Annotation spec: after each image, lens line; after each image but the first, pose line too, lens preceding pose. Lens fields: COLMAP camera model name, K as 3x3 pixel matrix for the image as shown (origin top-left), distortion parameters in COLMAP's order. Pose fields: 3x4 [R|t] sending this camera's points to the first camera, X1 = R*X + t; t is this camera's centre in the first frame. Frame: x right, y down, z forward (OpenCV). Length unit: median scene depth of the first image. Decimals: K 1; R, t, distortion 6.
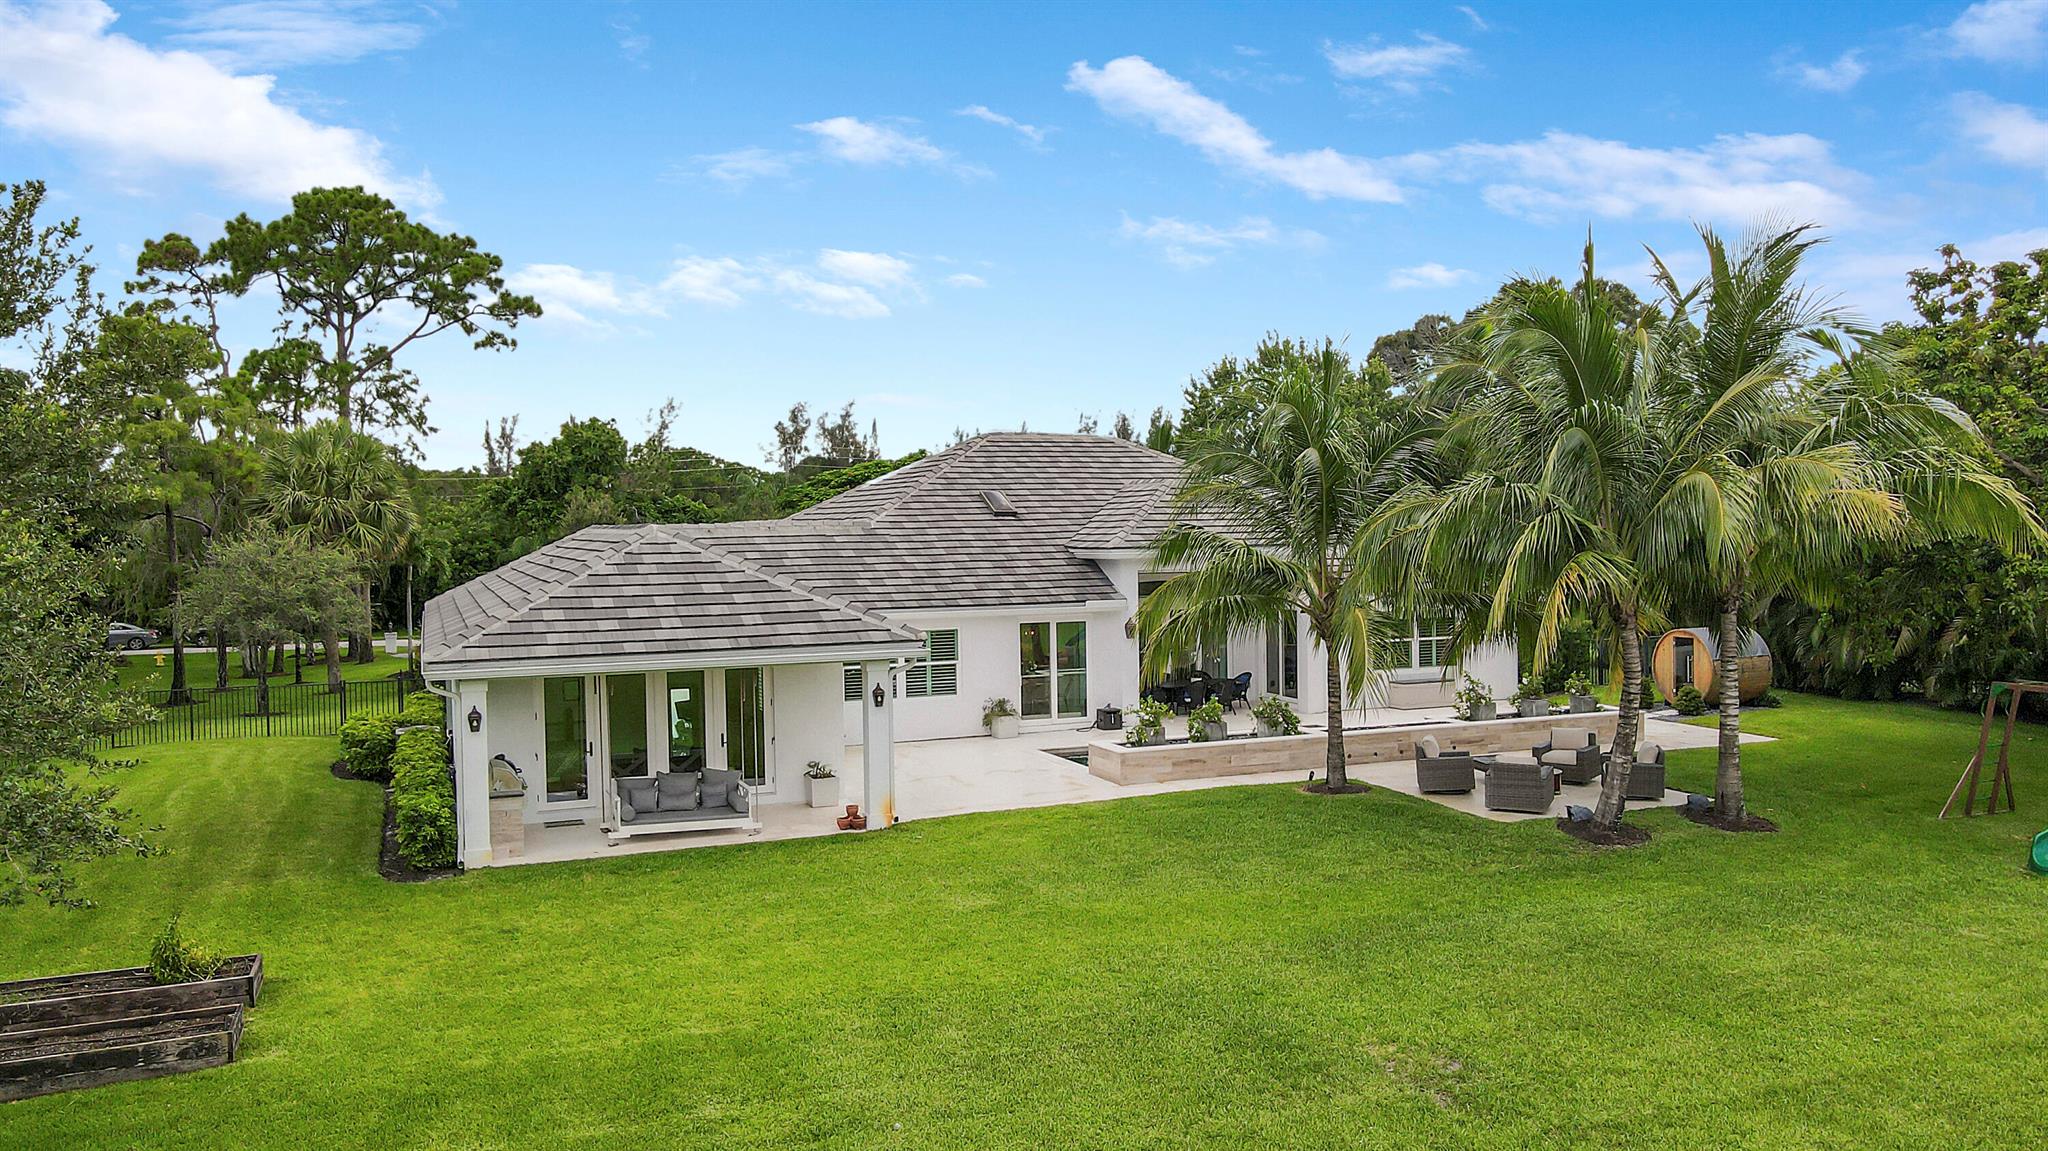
lens RADIAL K [[1500.4, 0, 1014.1], [0, 1500.4, 580.0], [0, 0, 1]] dist [0.007421, 0.010725]
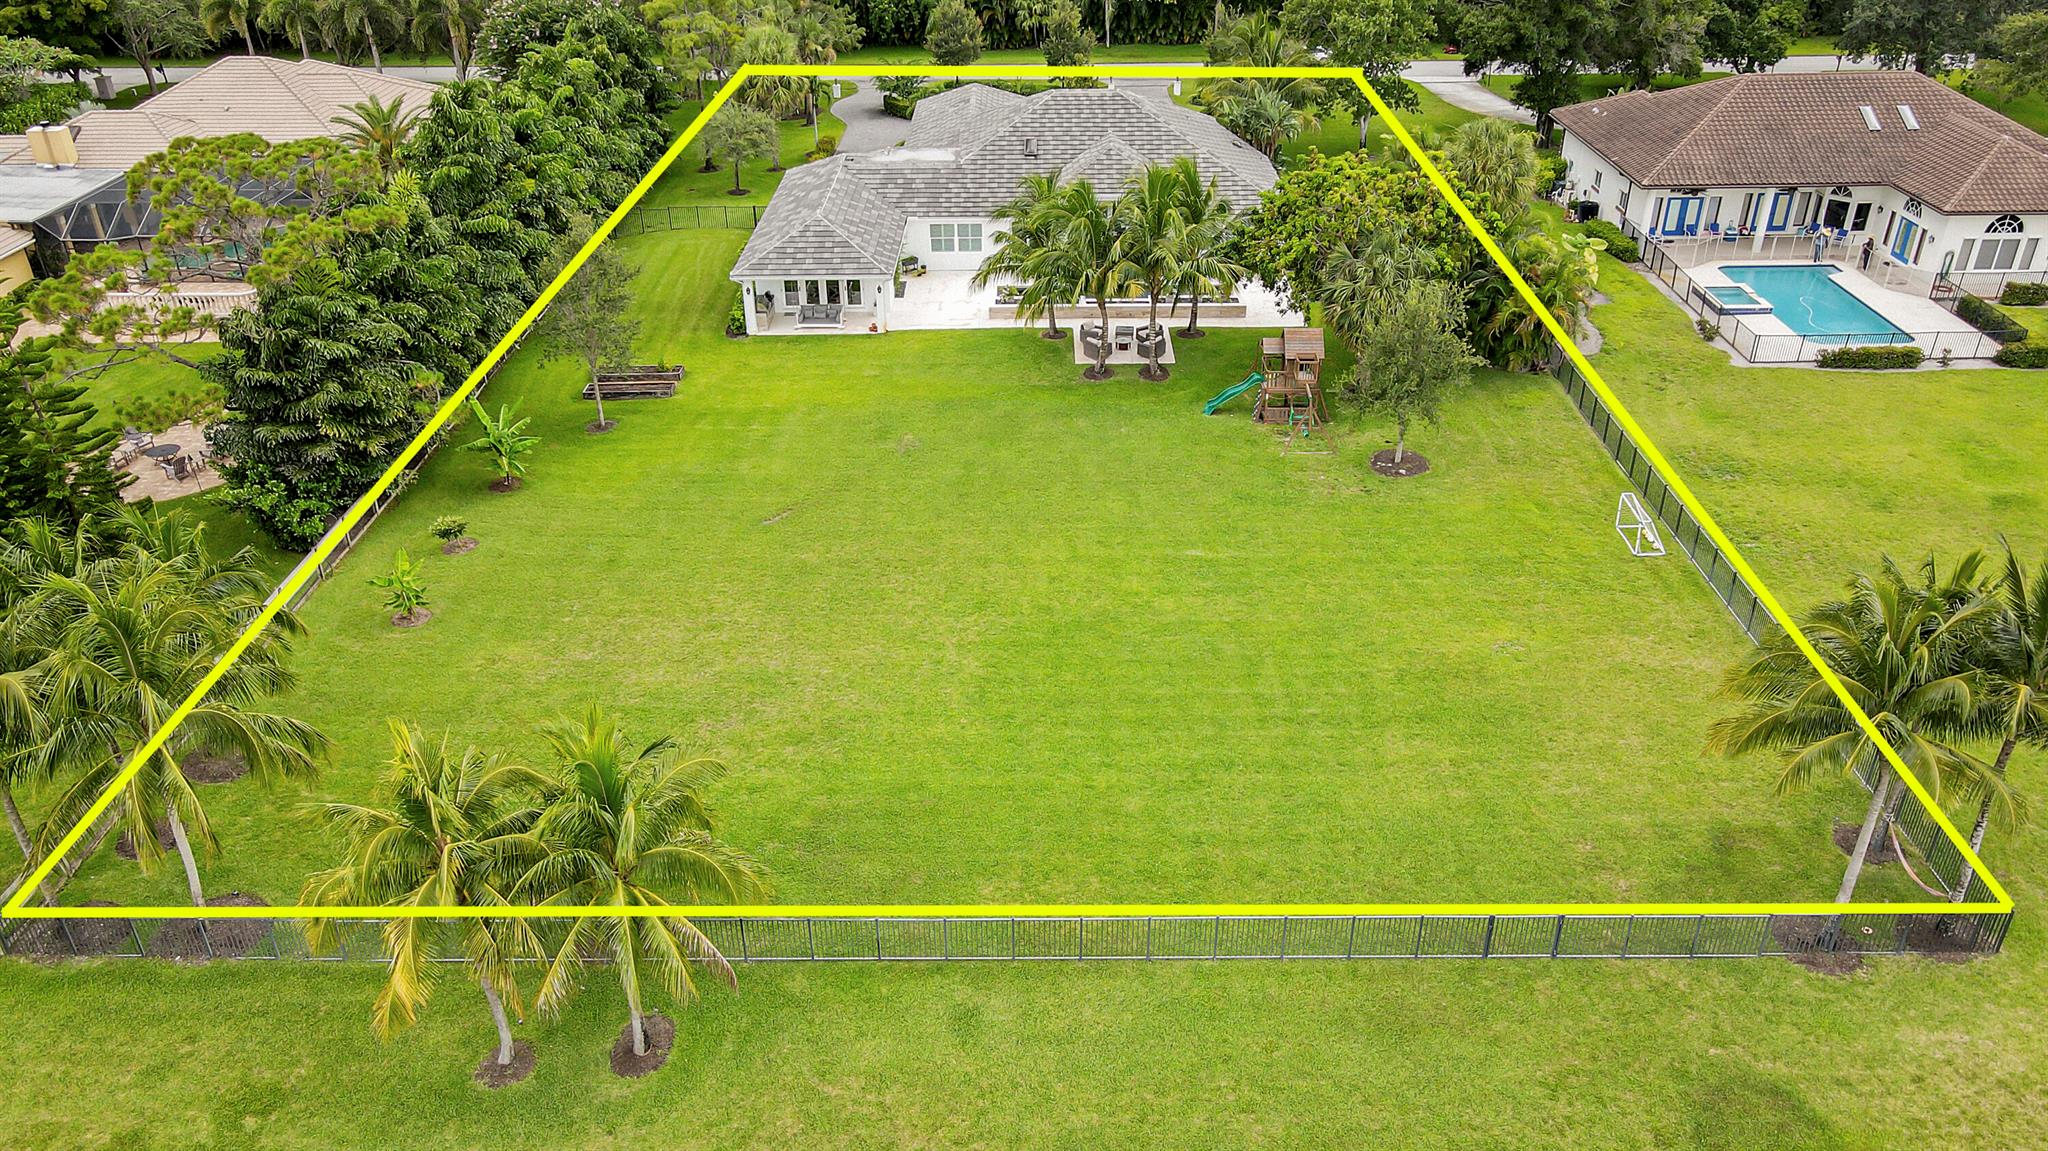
lens RADIAL K [[1500.4, 0, 1014.1], [0, 1500.4, 580.0], [0, 0, 1]] dist [0.007421, 0.010725]
pose [[0.923178, 0.197065, -0.330010, 0.835882], [-0.016263, 0.877828, 0.478700, -0.565299], [0.384027, -0.436558, 0.813597, -1.029816]]
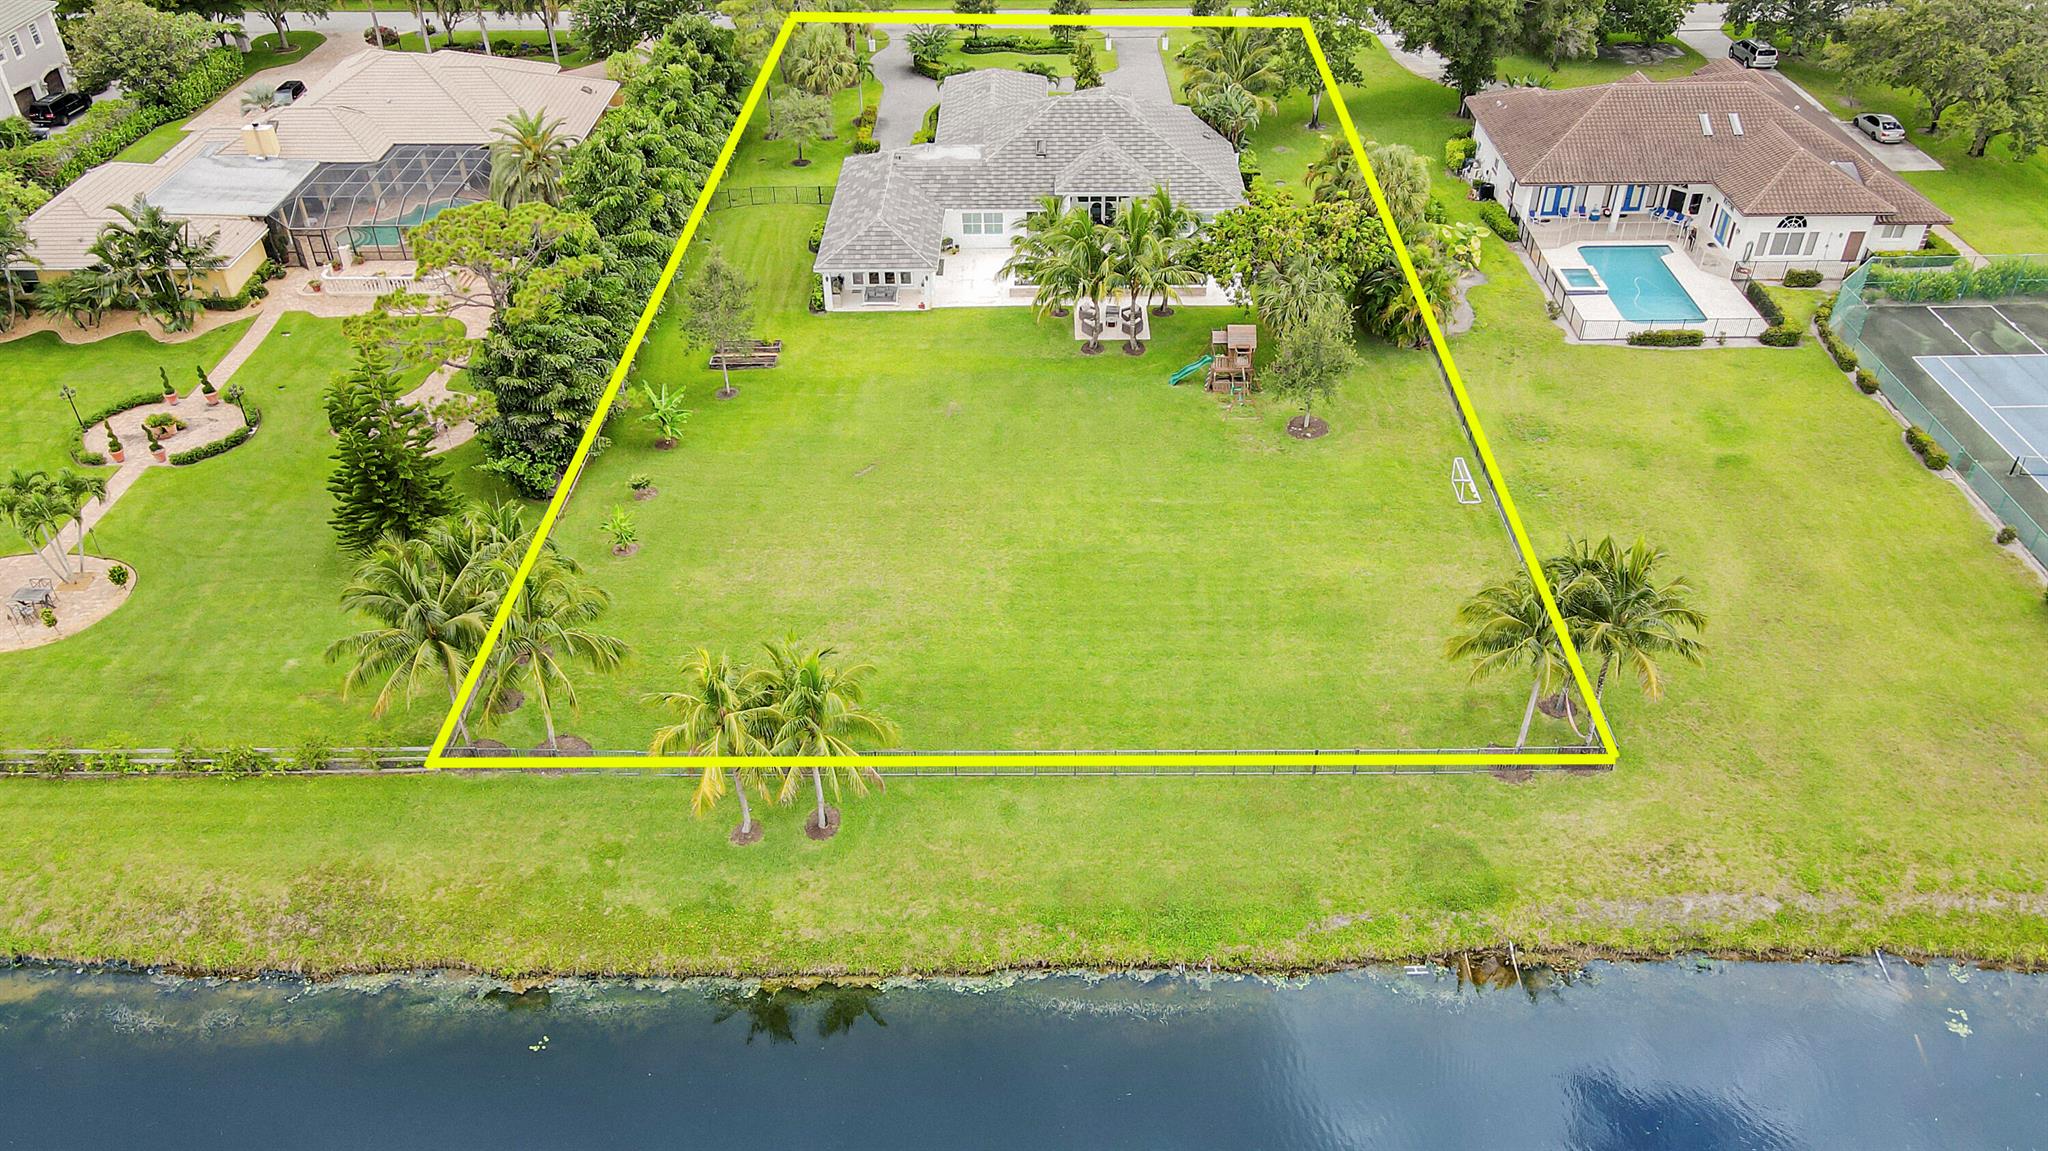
lens RADIAL K [[1500.4, 0, 1014.1], [0, 1500.4, 580.0], [0, 0, 1]] dist [0.007421, 0.010725]
pose [[0.922822, 0.234542, -0.305596, 1.003064], [-0.016361, 0.816439, 0.577200, -1.032536], [0.384878, -0.527653, 0.757265, -1.514030]]
